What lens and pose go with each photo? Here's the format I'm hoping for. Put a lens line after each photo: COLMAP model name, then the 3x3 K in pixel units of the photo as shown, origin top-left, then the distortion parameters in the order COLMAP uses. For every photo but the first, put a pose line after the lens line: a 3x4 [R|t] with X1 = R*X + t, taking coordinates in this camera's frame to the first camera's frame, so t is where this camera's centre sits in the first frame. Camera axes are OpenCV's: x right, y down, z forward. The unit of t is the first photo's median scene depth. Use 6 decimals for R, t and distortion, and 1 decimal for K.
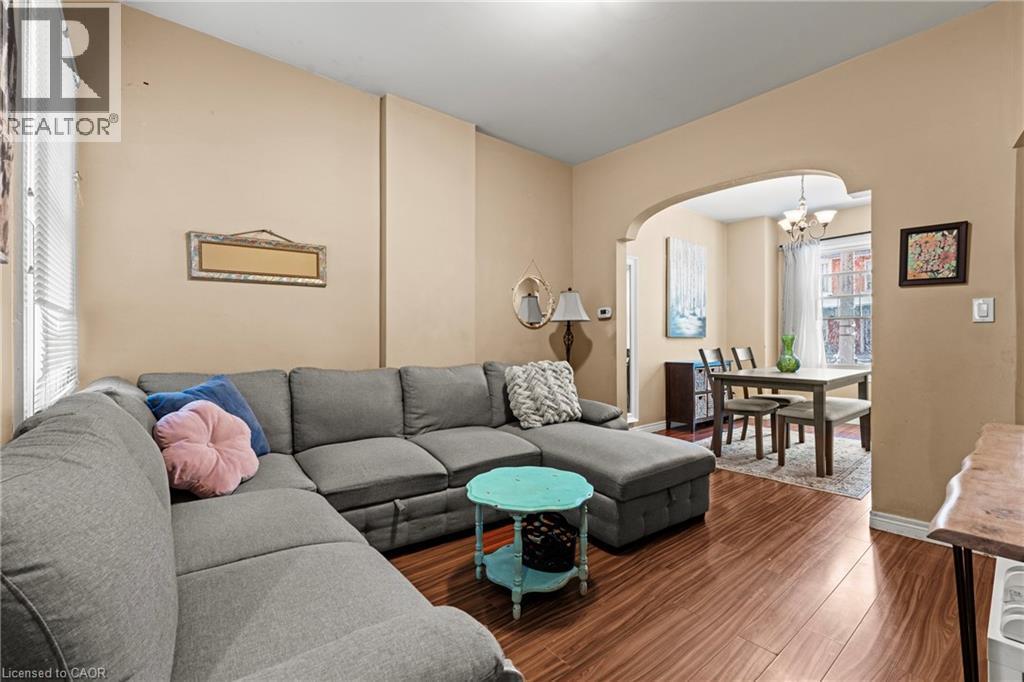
lens RADIAL K [[457.0, 0, 508.3], [0, 457.0, 341.3], [0, 0, 1]] dist [-0.002770, 0.000732]
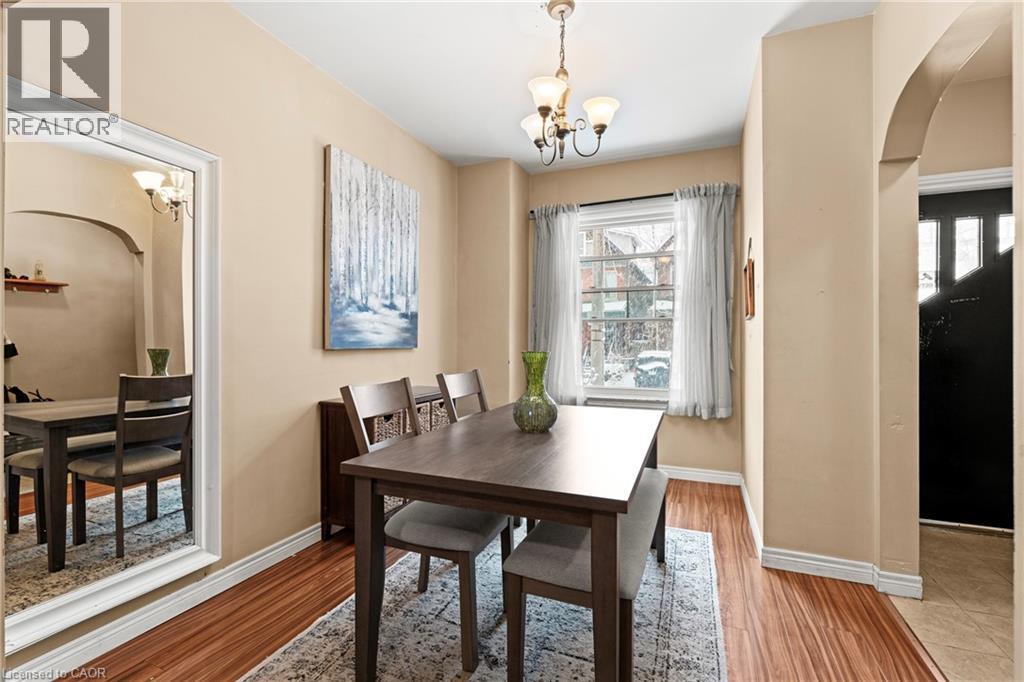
lens RADIAL K [[457.0, 0, 510.5], [0, 457.0, 339.2], [0, 0, 1]] dist [-0.002770, 0.000732]
pose [[0.890142, 0.005792, 0.455646, 0.294679], [-0.003393, 0.999976, -0.006083, -0.017807], [-0.455670, 0.003869, 0.890140, 0.465095]]
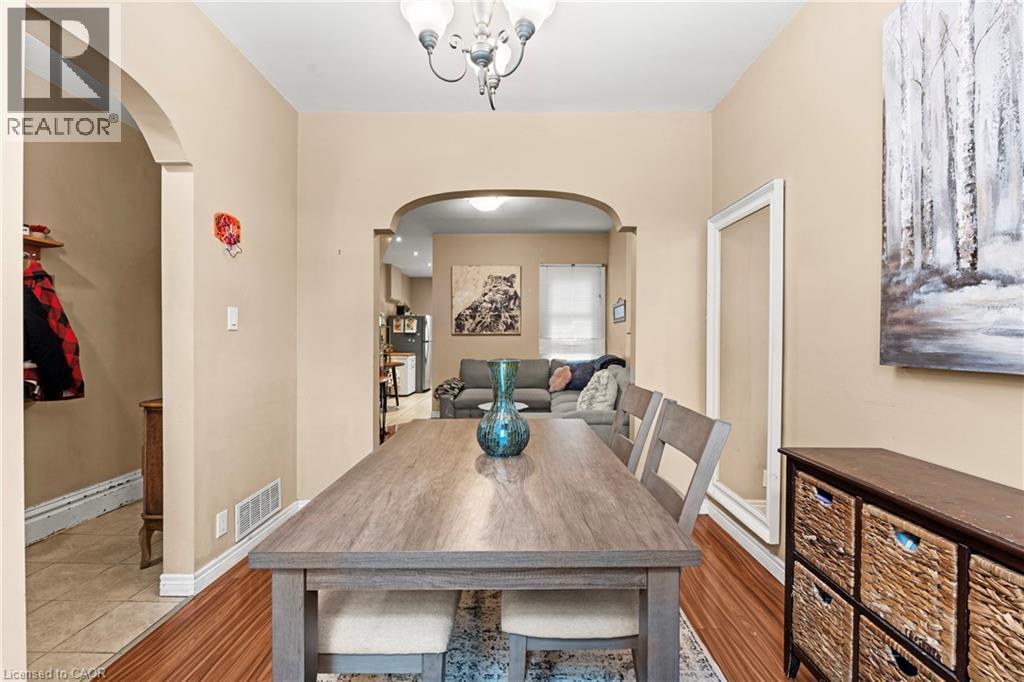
lens RADIAL K [[457.0, 0, 512.5], [0, 457.0, 341.9], [0, 0, 1]] dist [-0.002770, 0.000732]
pose [[-0.645897, 0.009371, -0.763367, 0.703548], [0.004073, 0.999953, 0.008828, -0.027090], [0.763414, 0.002593, -0.645904, 0.977292]]
